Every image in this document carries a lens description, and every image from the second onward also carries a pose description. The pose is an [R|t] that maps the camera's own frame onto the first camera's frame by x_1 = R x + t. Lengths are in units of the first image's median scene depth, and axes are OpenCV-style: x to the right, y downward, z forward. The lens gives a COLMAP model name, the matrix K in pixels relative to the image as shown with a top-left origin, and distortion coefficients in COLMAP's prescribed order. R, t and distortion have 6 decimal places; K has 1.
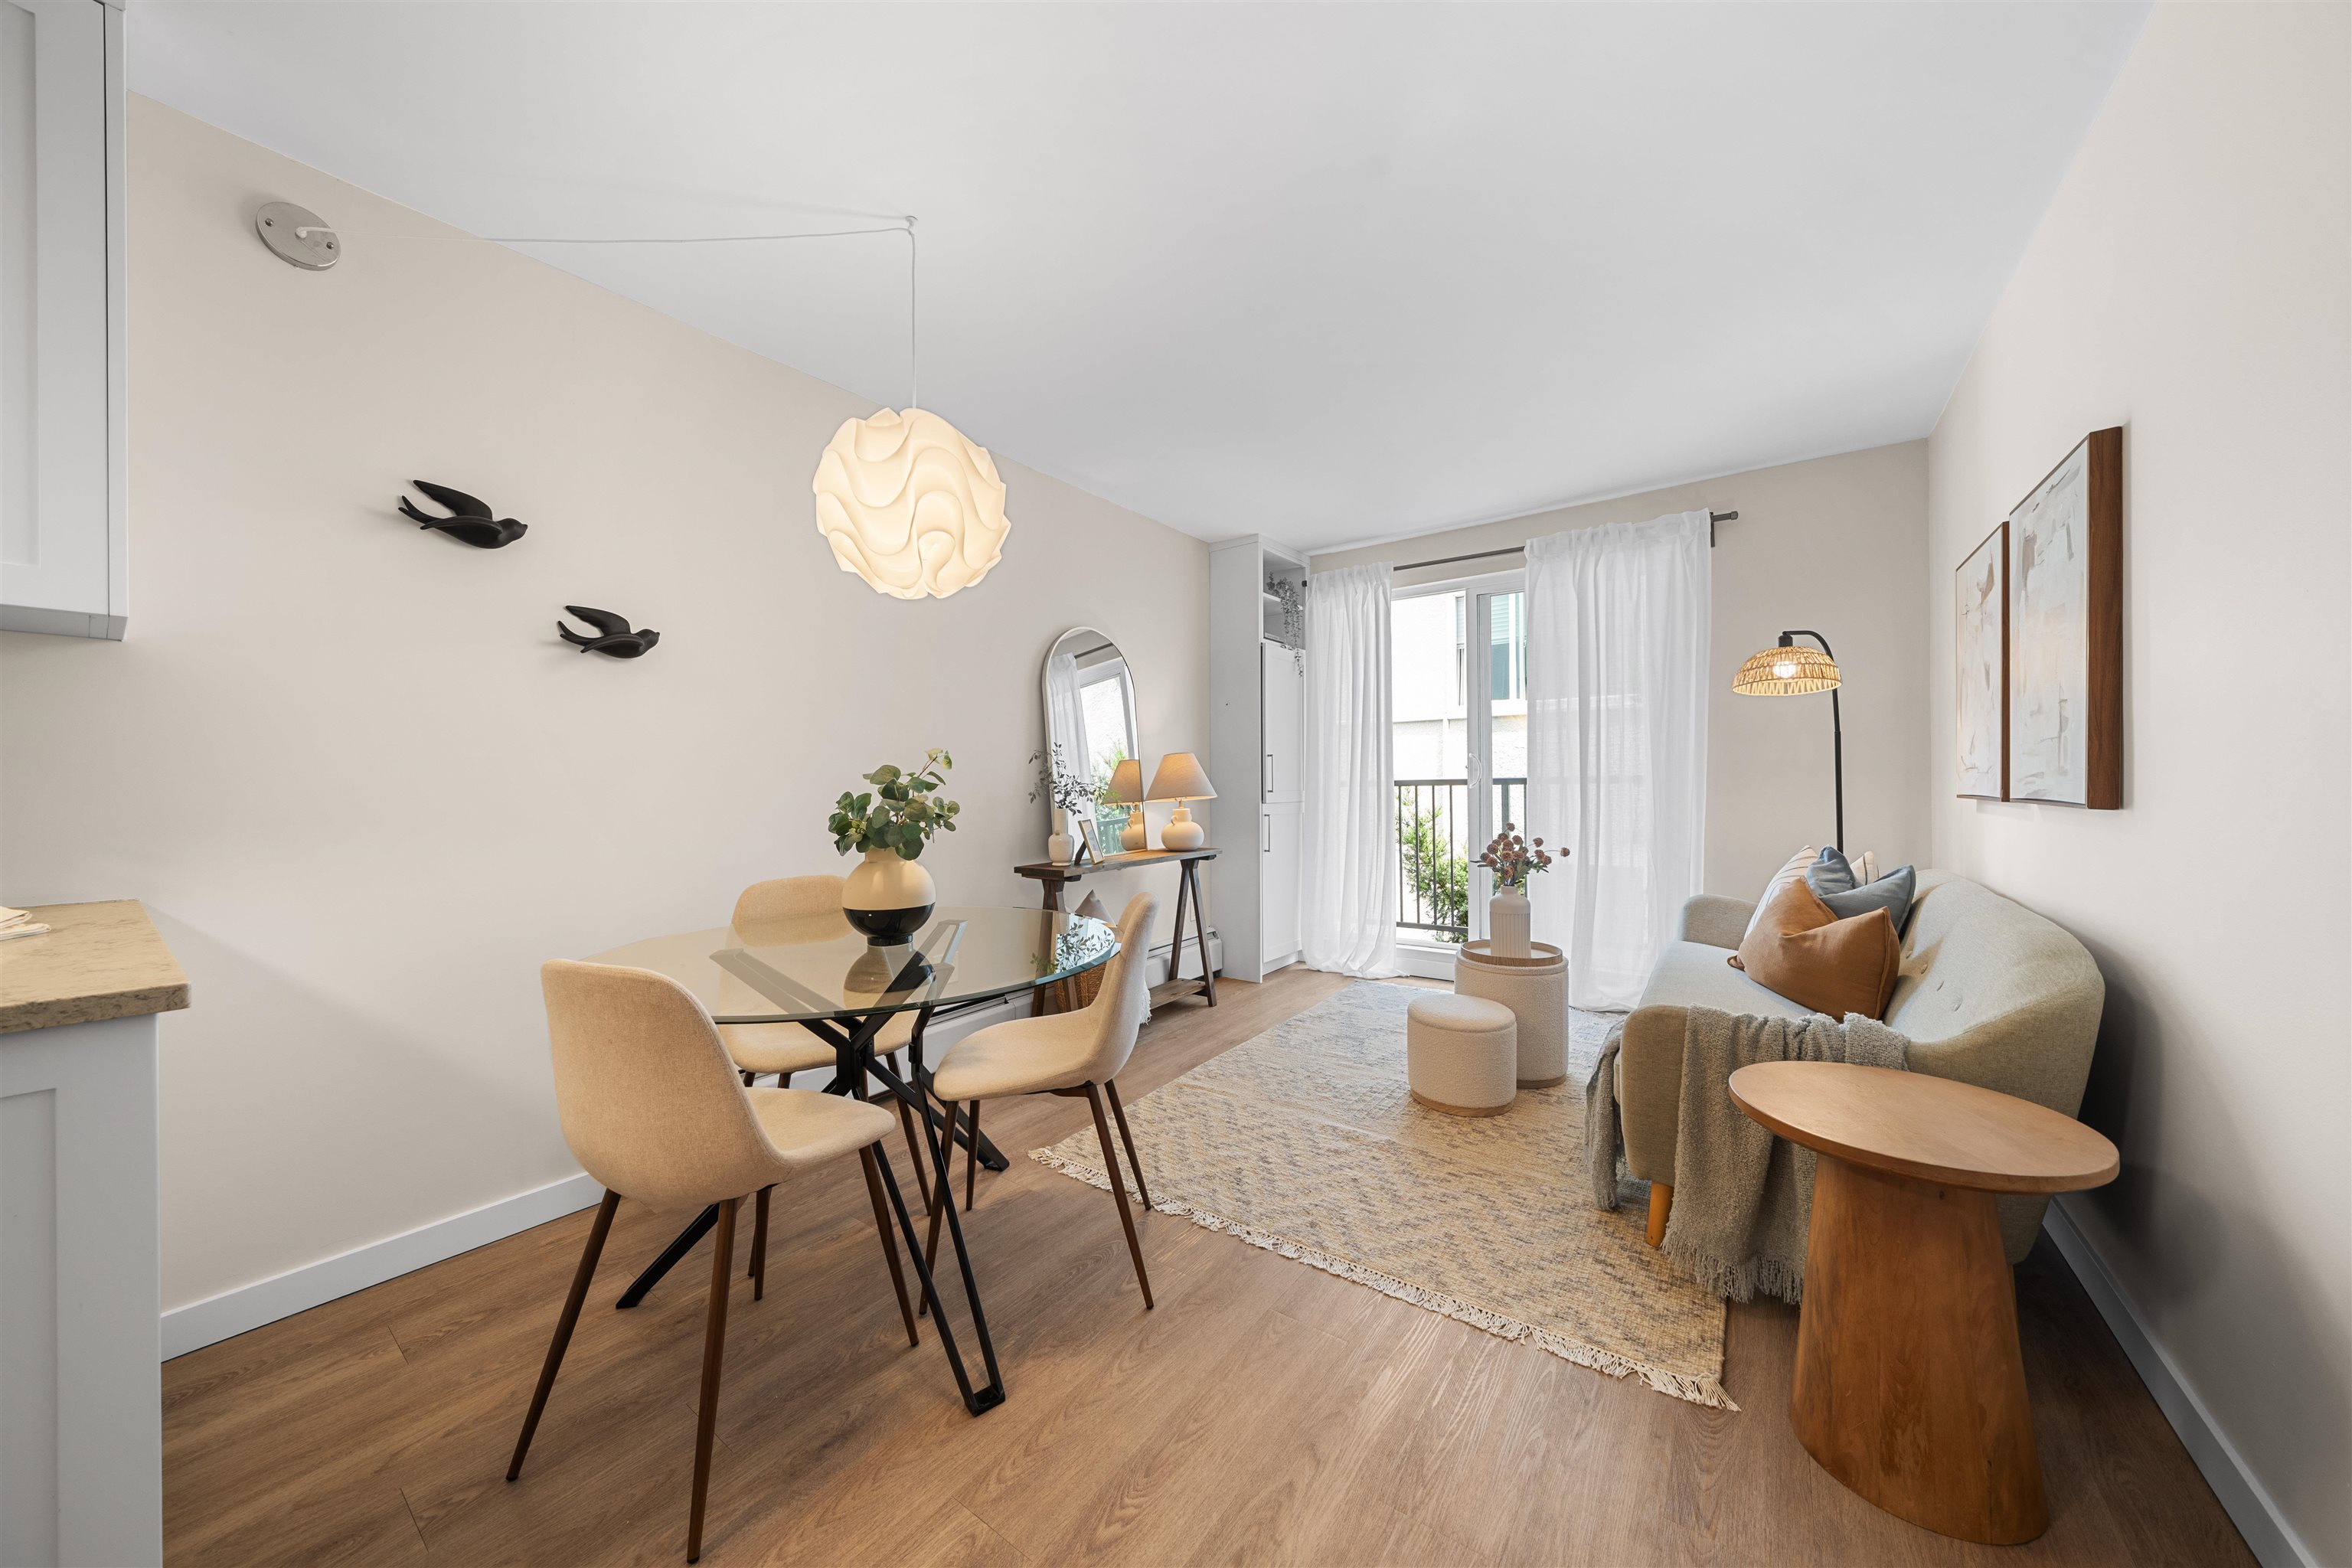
lens RADIAL K [[792.9, 0, 1178.7], [0, 792.9, 787.7], [0, 0, 1]] dist [-0.001209, 0.000031]
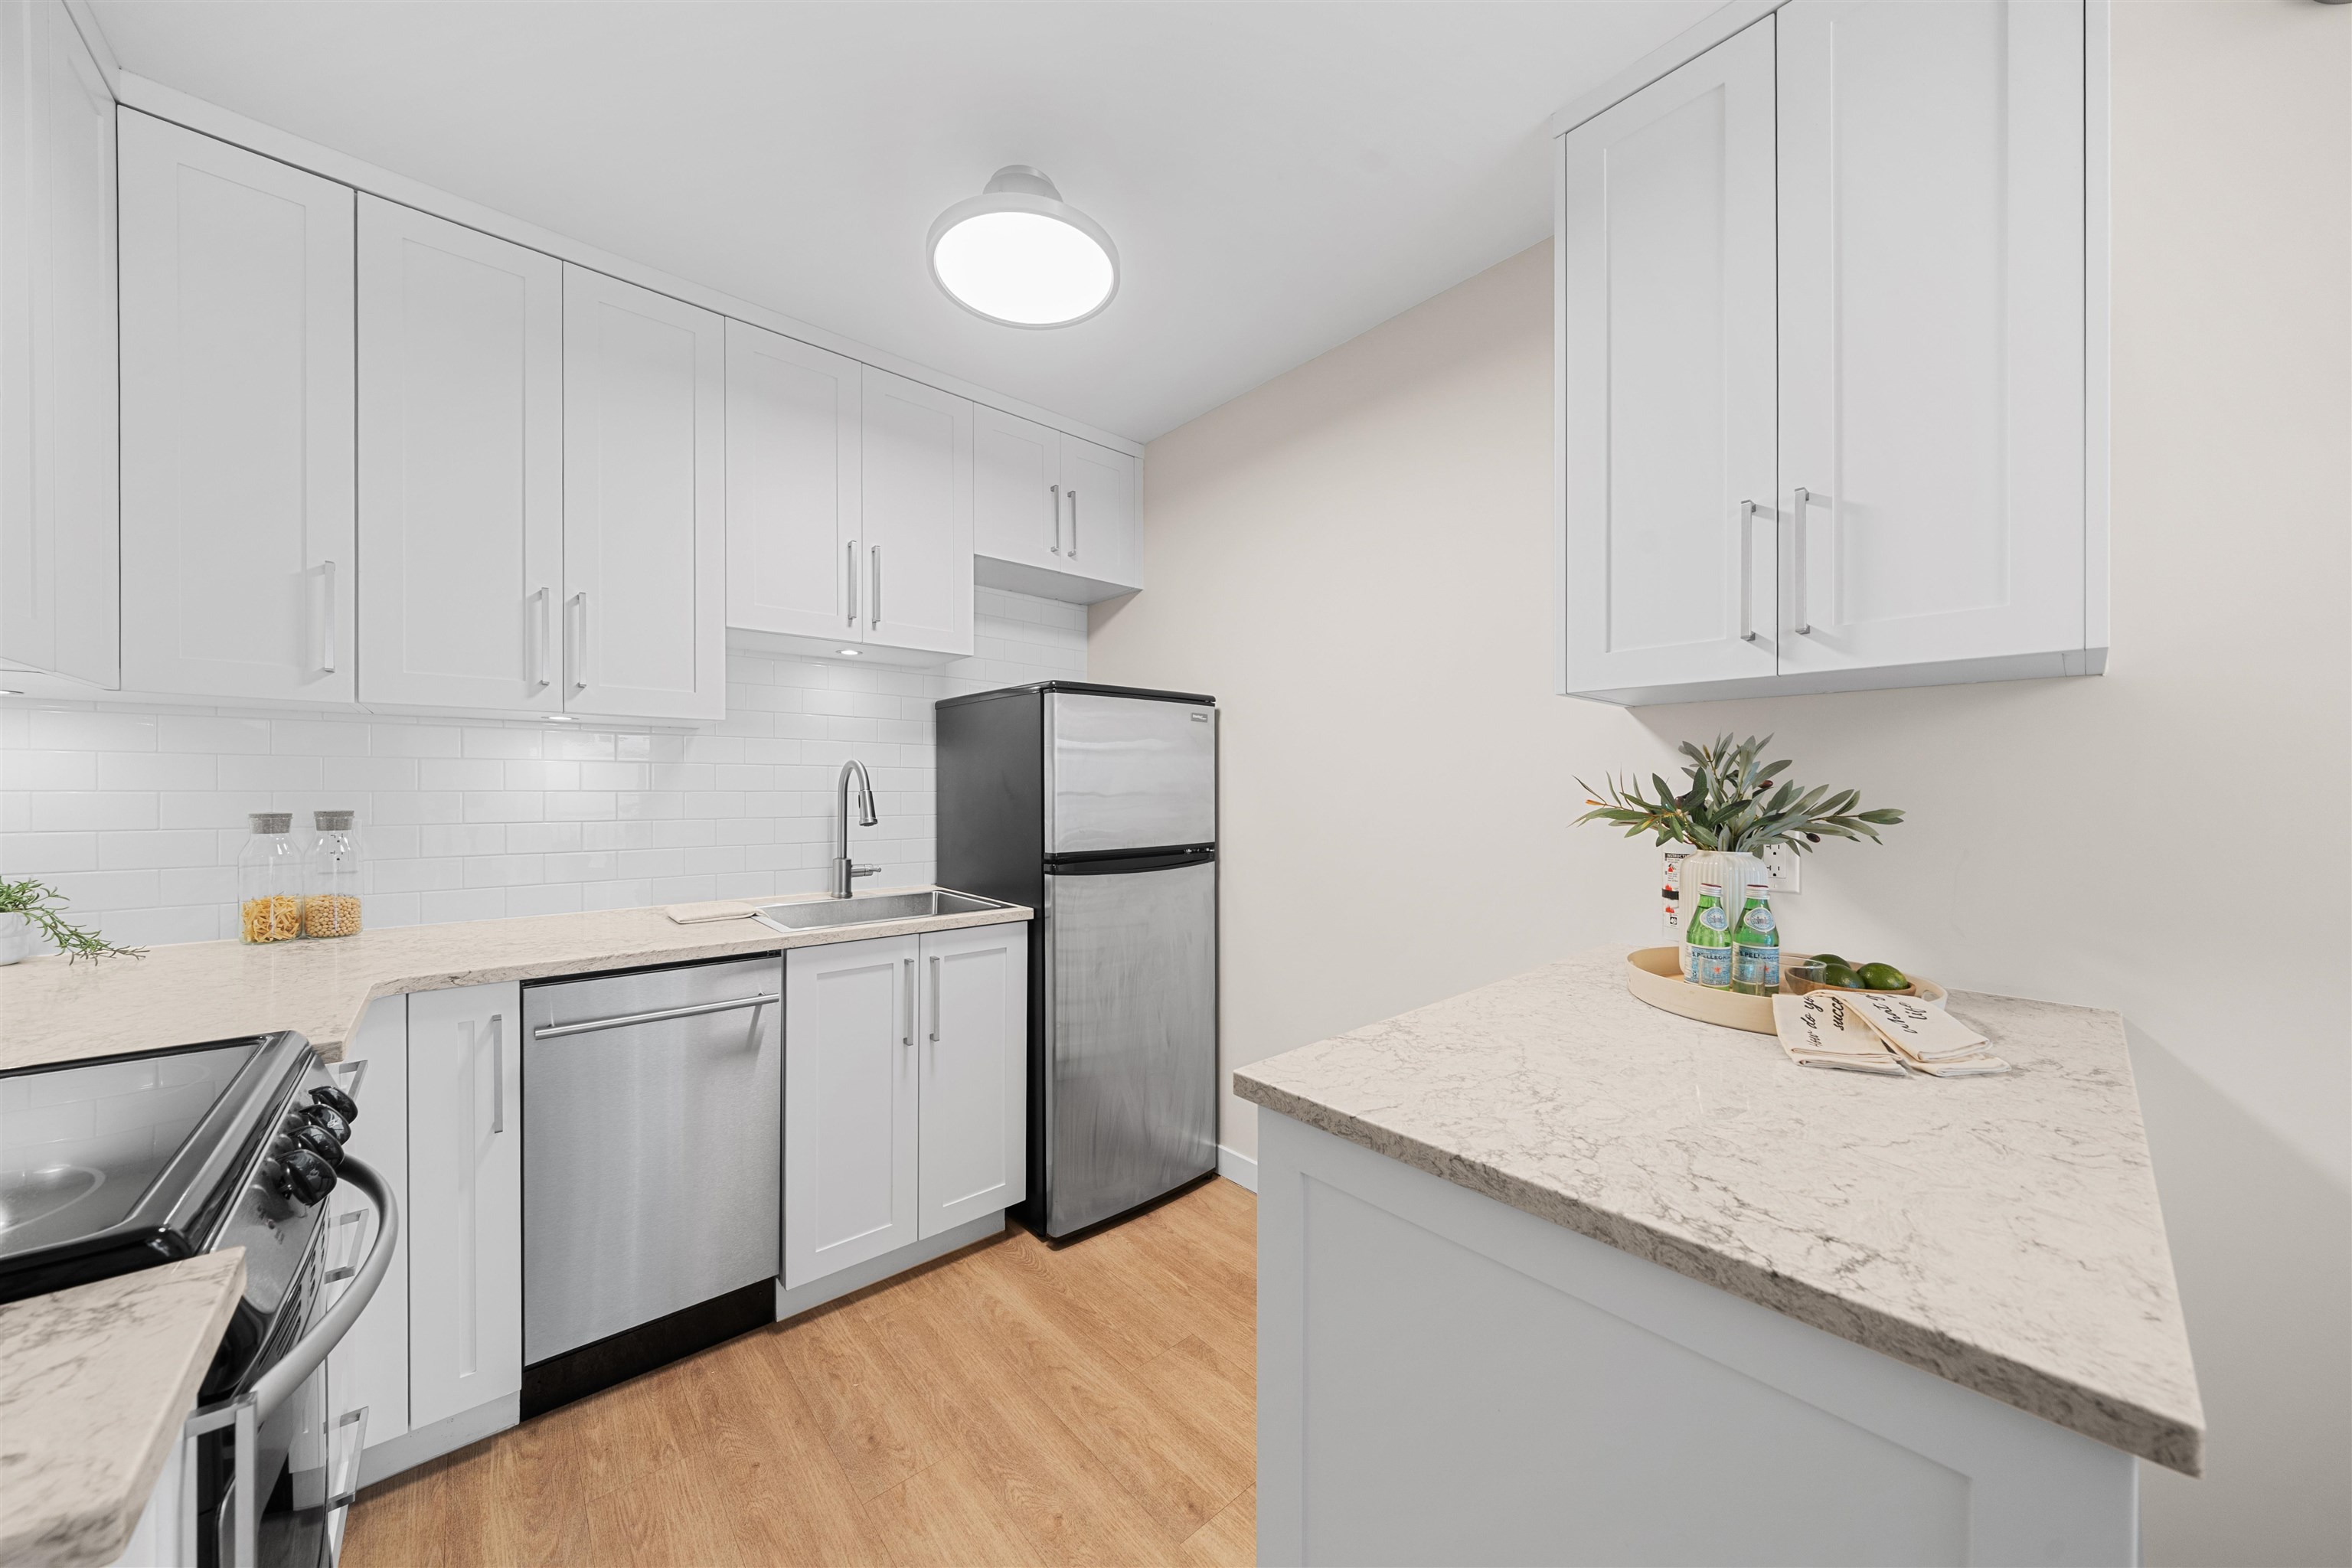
lens RADIAL K [[797.8, 0, 1168.7], [0, 797.8, 791.4], [0, 0, 1]] dist [-0.003558, -0.000146]
pose [[-0.227369, 0.010423, -0.973753, -0.188686], [0.000368, 0.999944, 0.010617, -0.041053], [0.973809, 0.002055, -0.227360, 0.145903]]
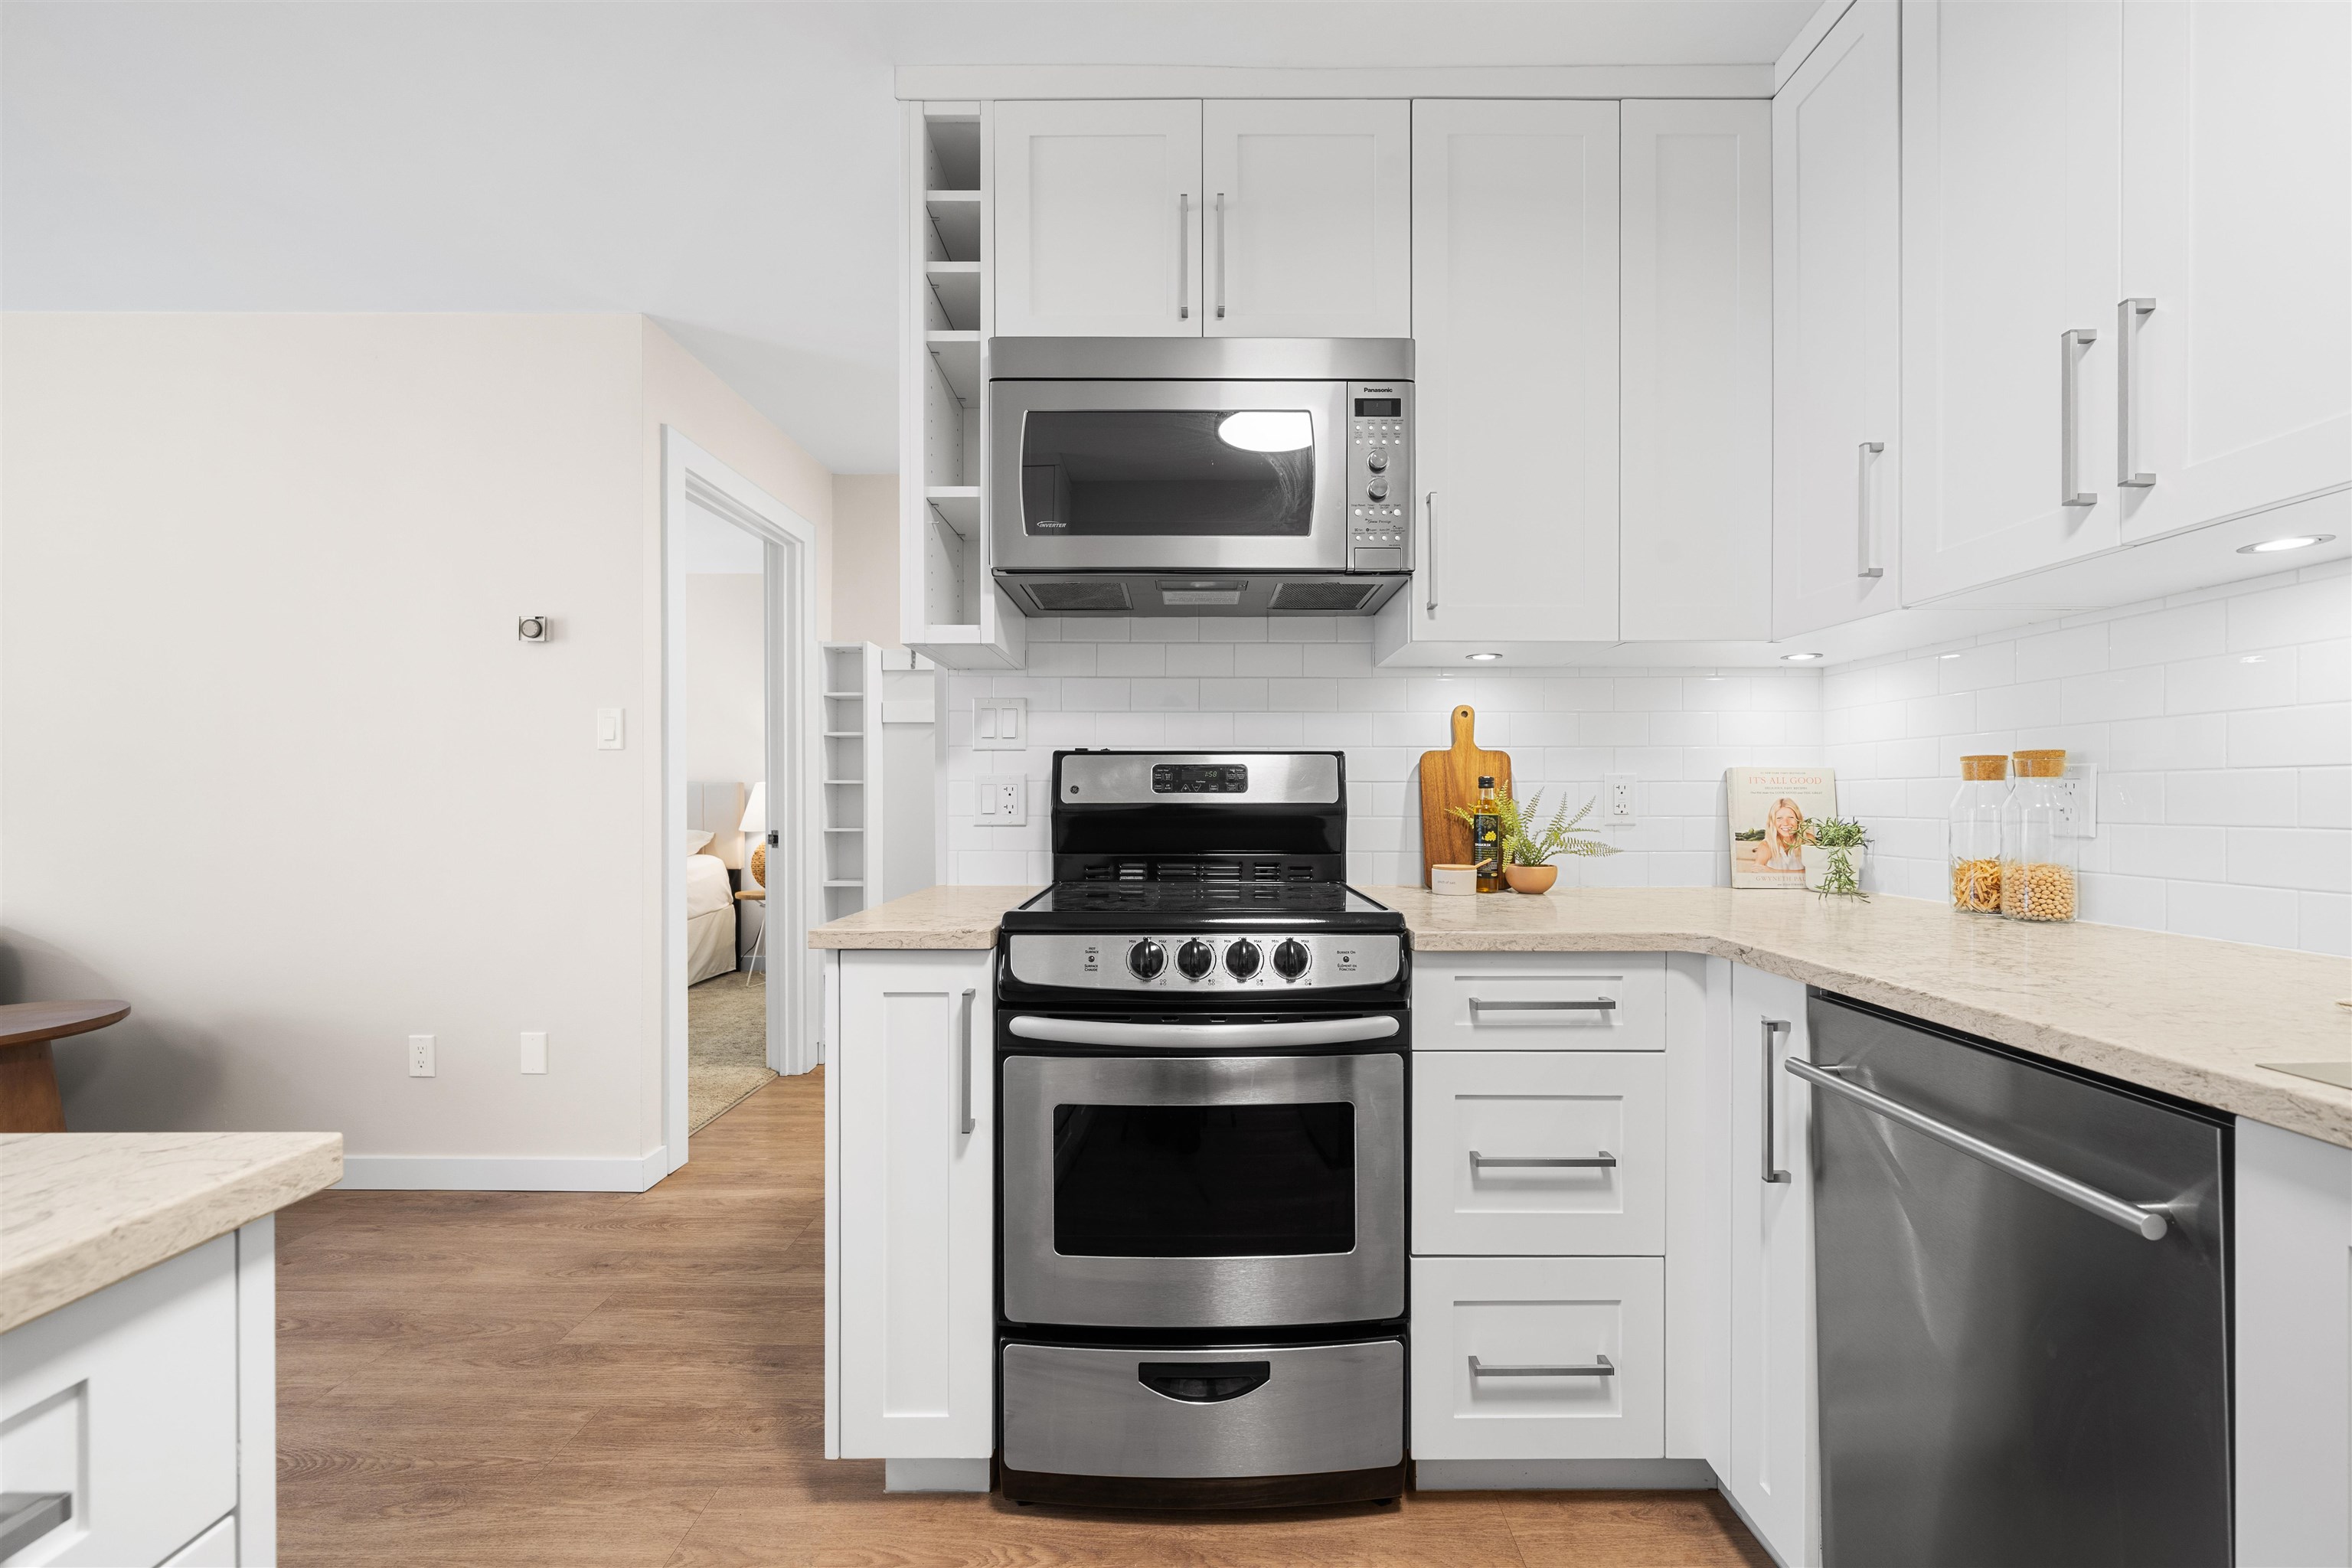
lens RADIAL K [[861.1, 0, 1179.4], [0, 861.1, 807.0], [0, 0, 1]] dist [0.000256, 0.000006]
pose [[-0.581615, 0.002645, 0.813460, -0.731405], [0.004724, 0.999989, 0.000127, 0.008371], [-0.813450, 0.003917, -0.581621, 0.060191]]
